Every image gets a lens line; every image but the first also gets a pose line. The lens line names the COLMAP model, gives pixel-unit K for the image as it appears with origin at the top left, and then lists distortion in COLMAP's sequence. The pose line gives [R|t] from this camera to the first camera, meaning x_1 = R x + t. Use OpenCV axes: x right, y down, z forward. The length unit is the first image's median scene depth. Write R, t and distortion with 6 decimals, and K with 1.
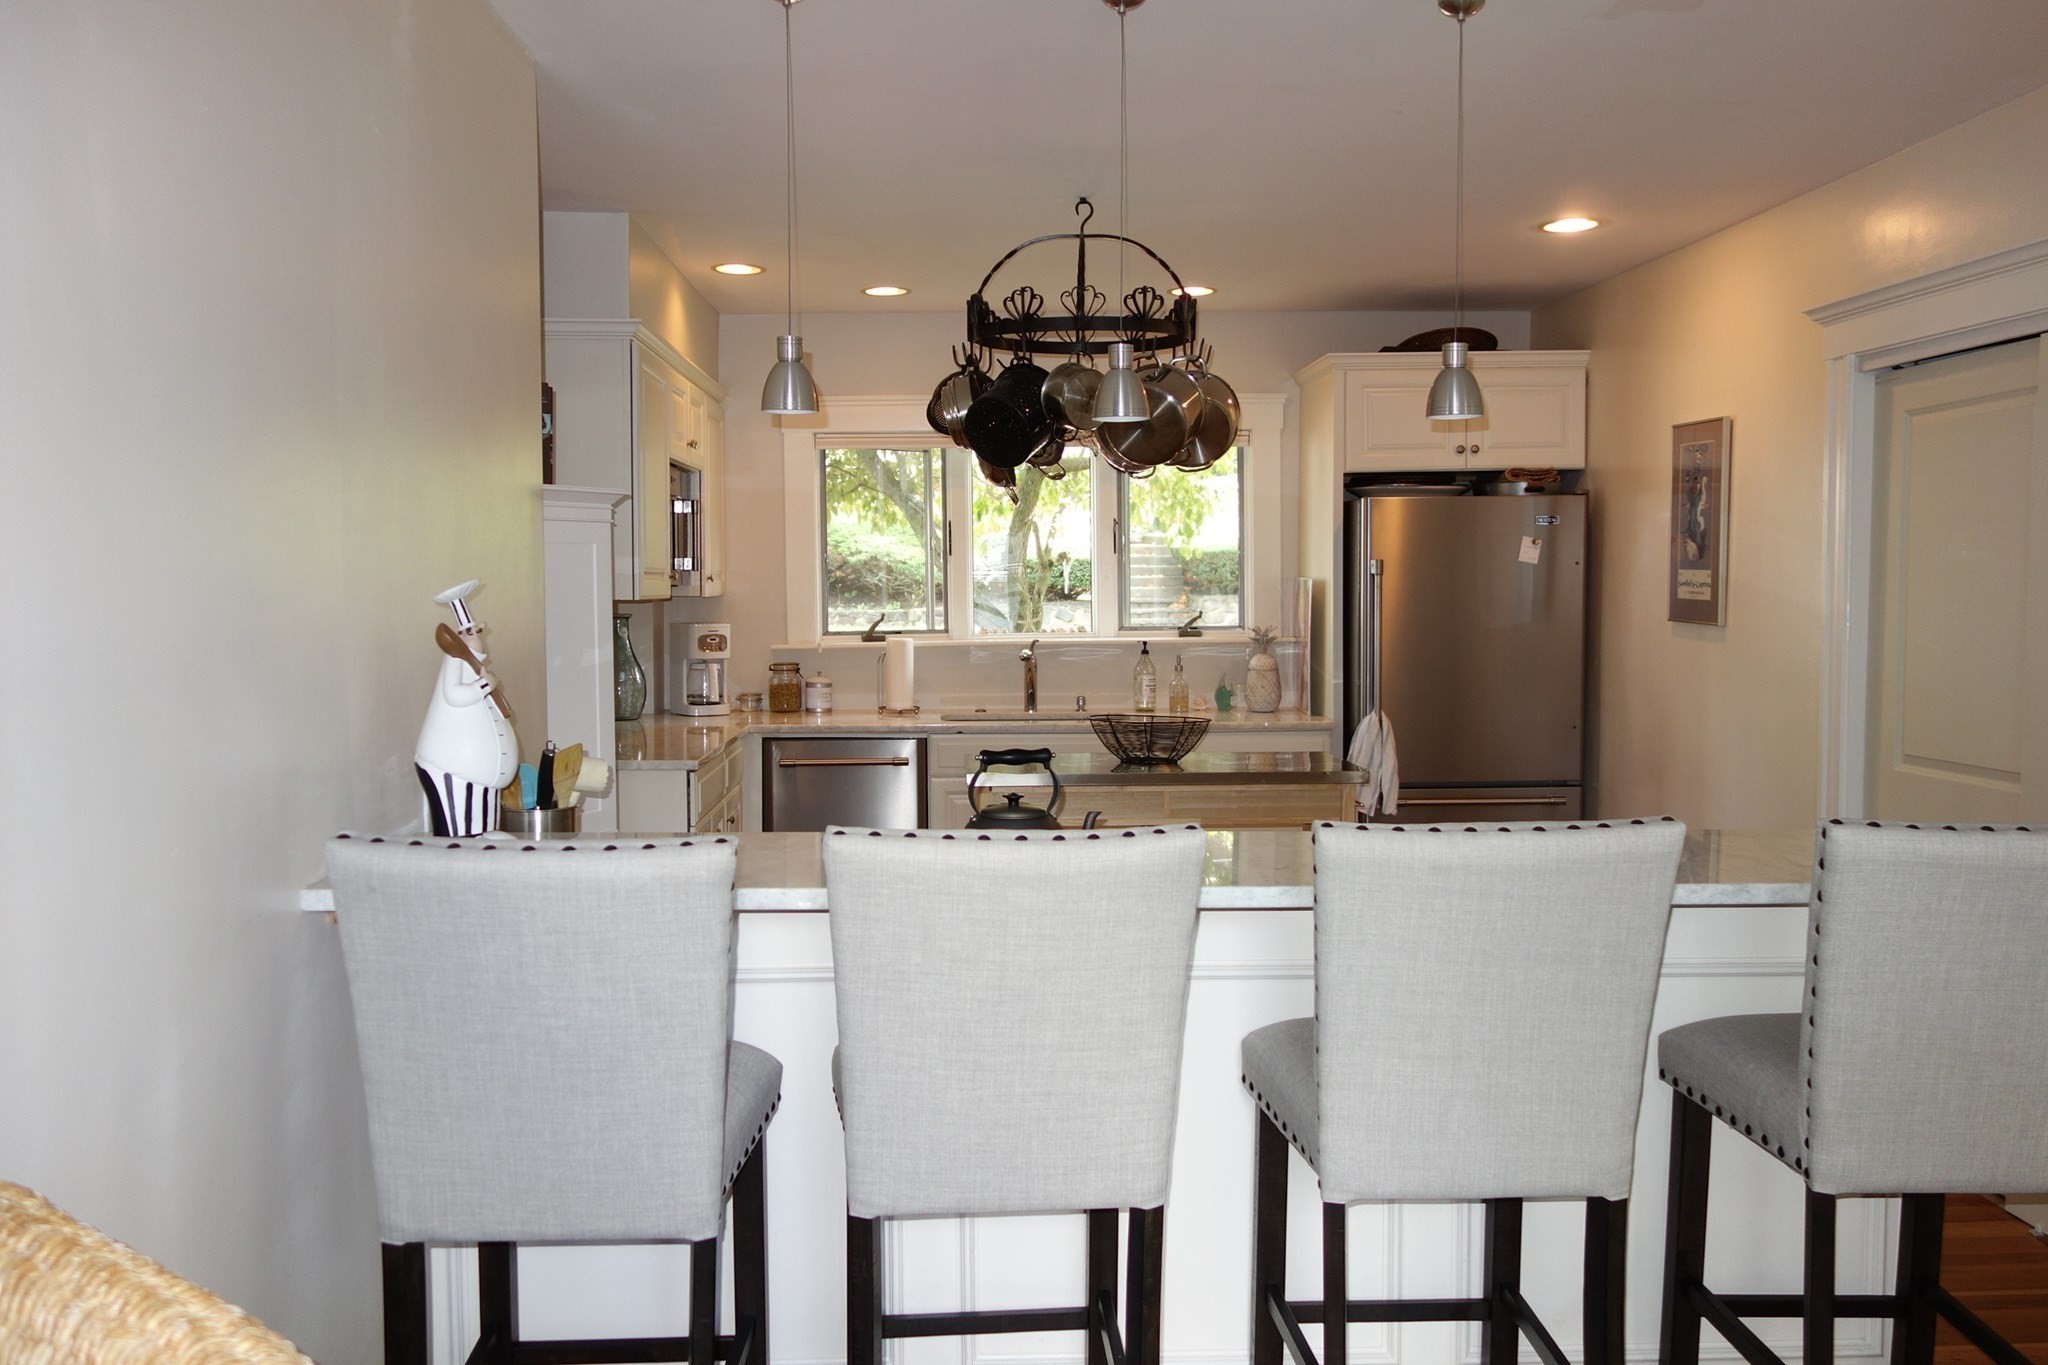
lens RADIAL K [[1632.3, 0, 1021.2], [0, 1632.3, 683.3], [0, 0, 1]] dist [-0.000509, -0.008913]
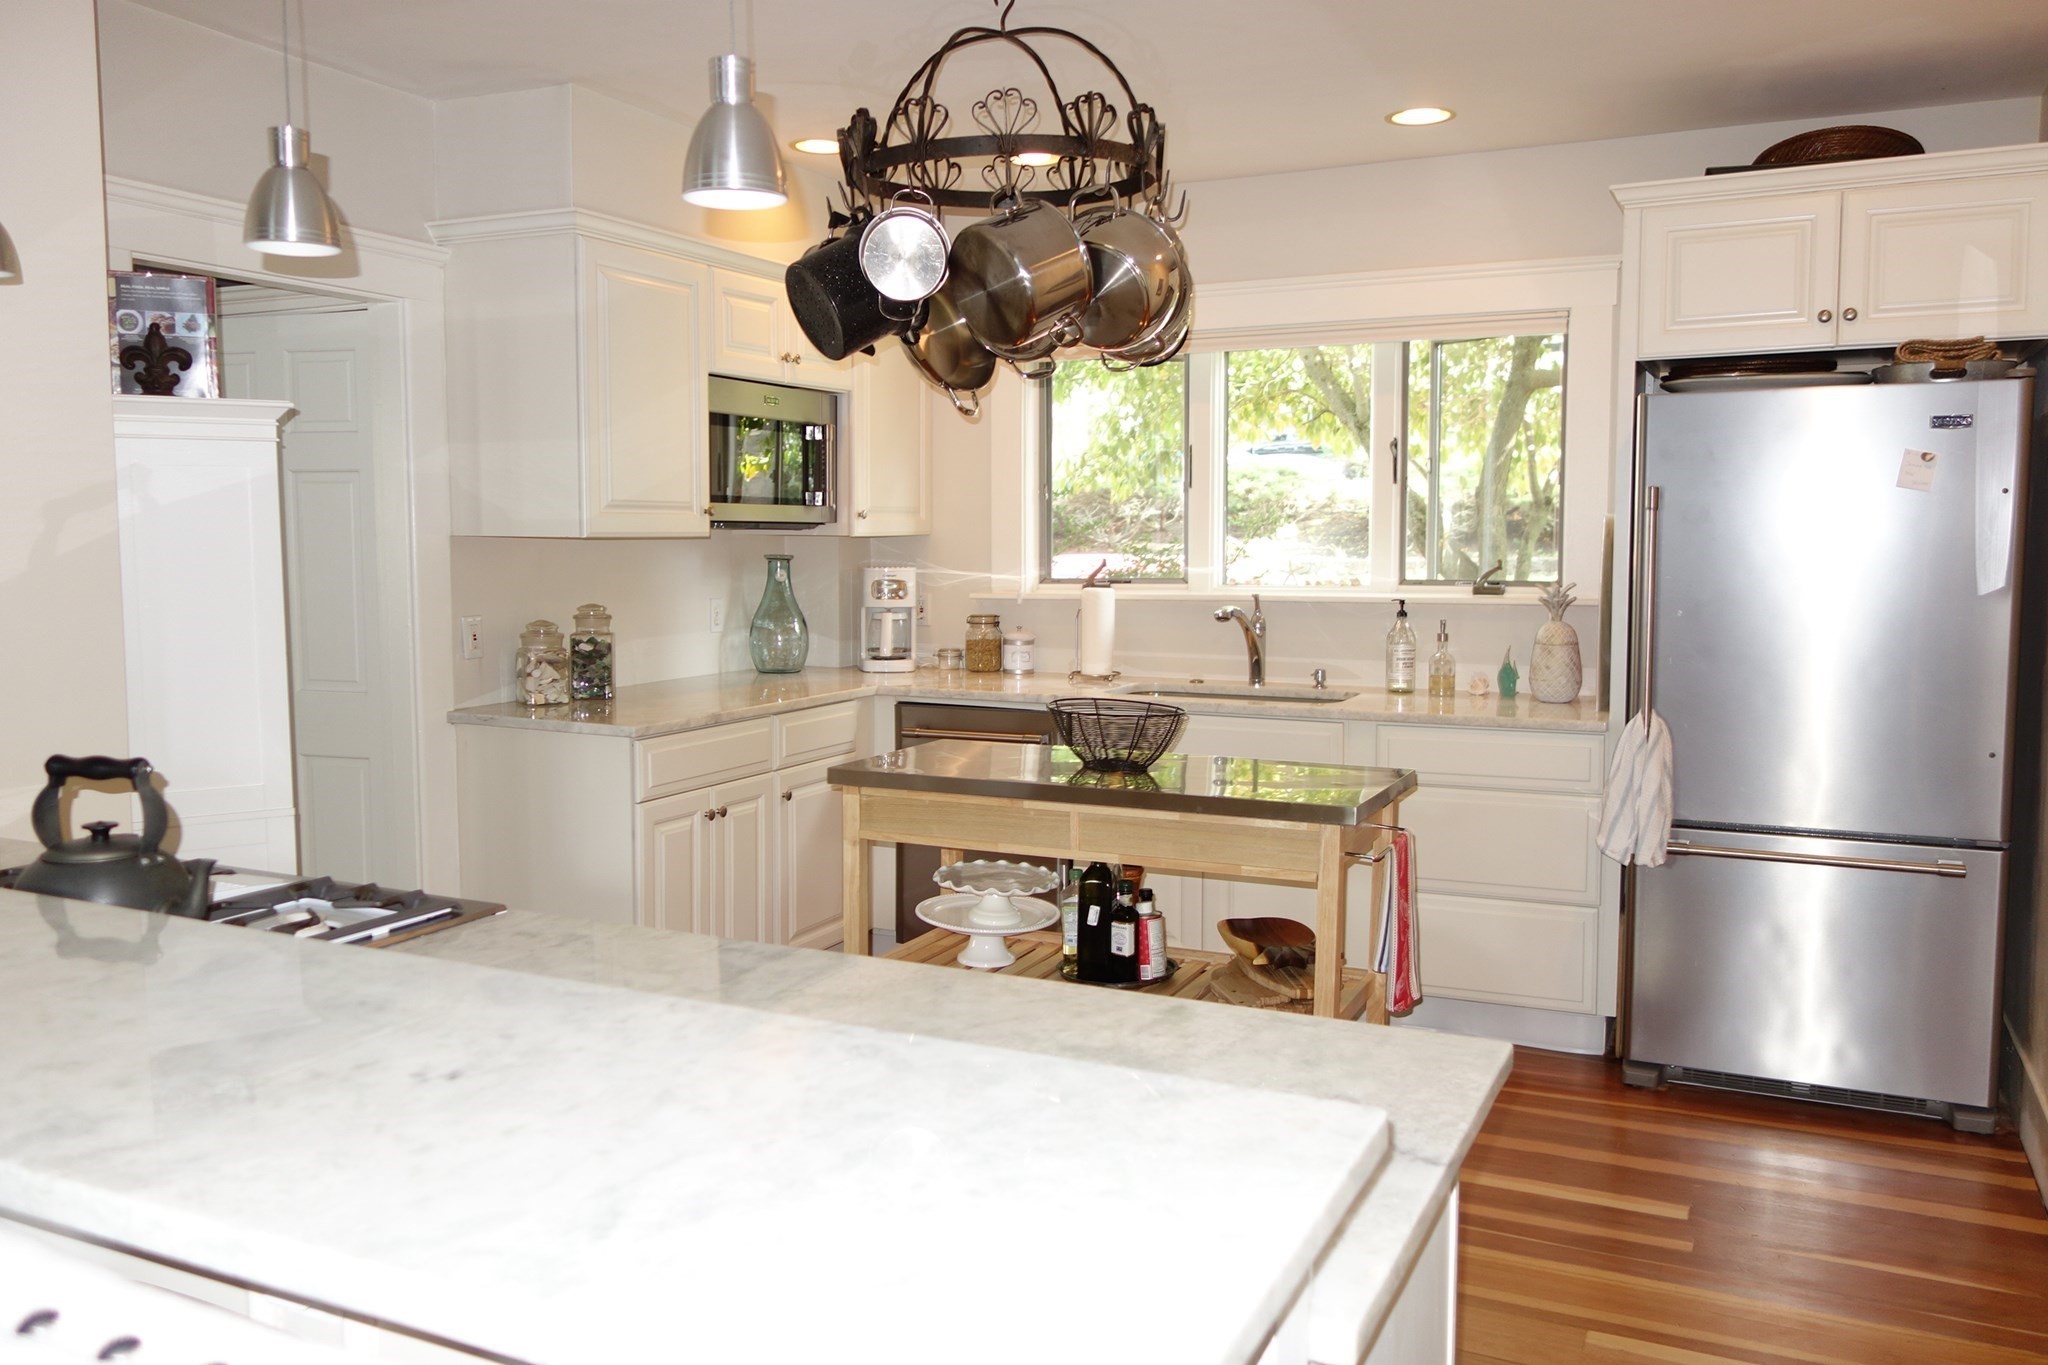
lens RADIAL K [[1632.3, 0, 1017.3], [0, 1632.3, 682.6], [0, 0, 1]] dist [-0.000509, -0.008913]
pose [[0.881722, 0.048568, -0.469262, 0.276652], [-0.032867, 0.998594, 0.041598, -0.013116], [0.470623, -0.021255, 0.882079, 0.254100]]
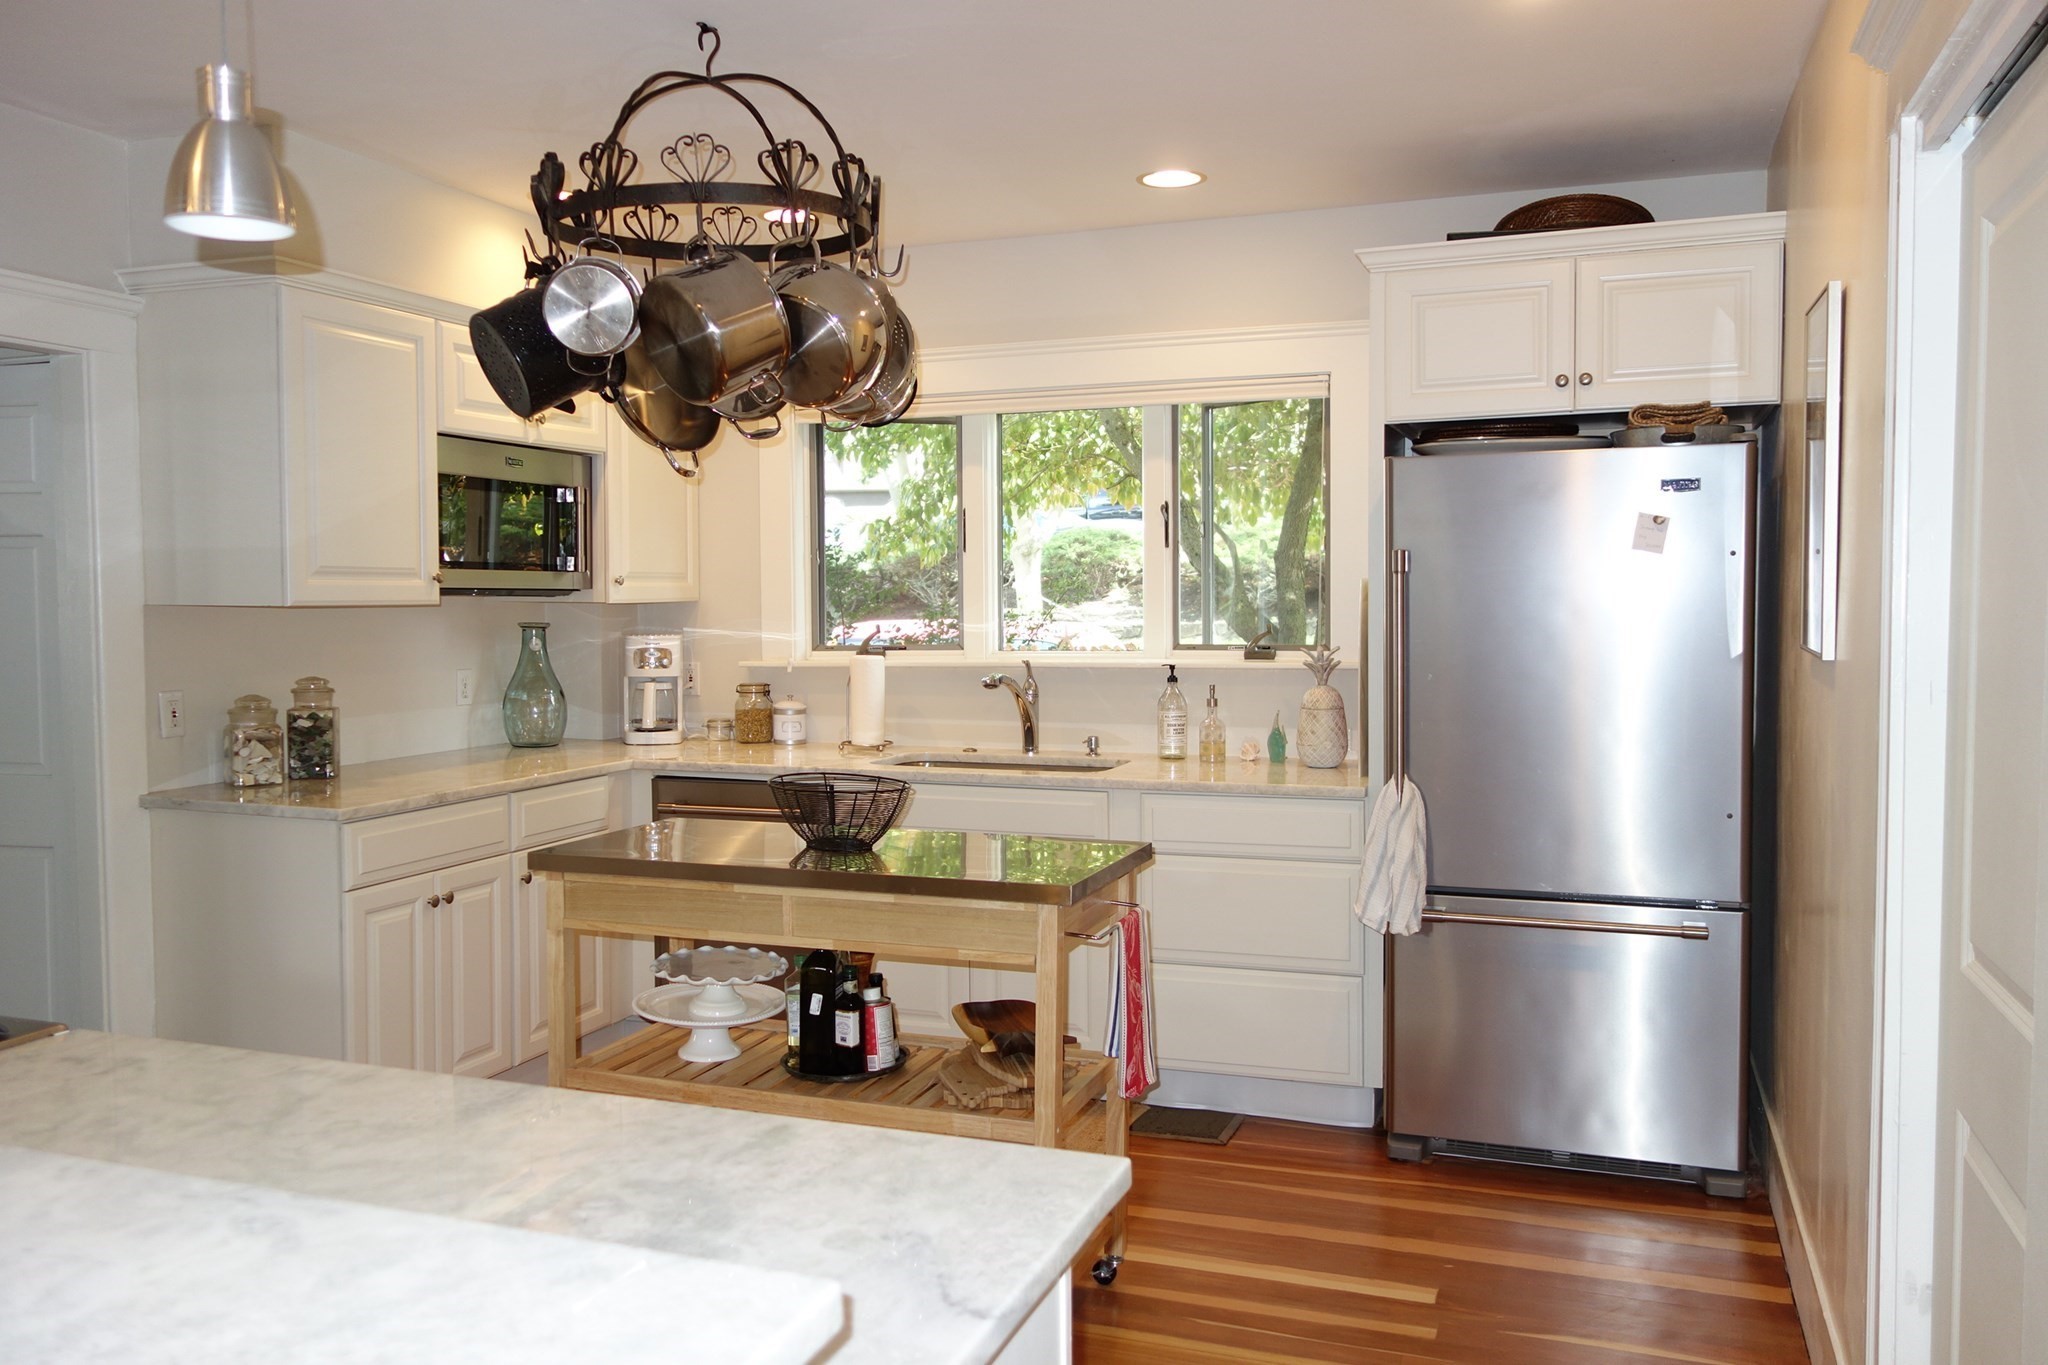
lens RADIAL K [[1632.3, 0, 1028.3], [0, 1632.3, 678.8], [0, 0, 1]] dist [-0.000509, -0.008913]
pose [[0.922971, 0.020811, -0.384307, 0.302787], [-0.023466, 0.999722, -0.002220, -0.016312], [0.384154, 0.011067, 0.923203, 0.293873]]
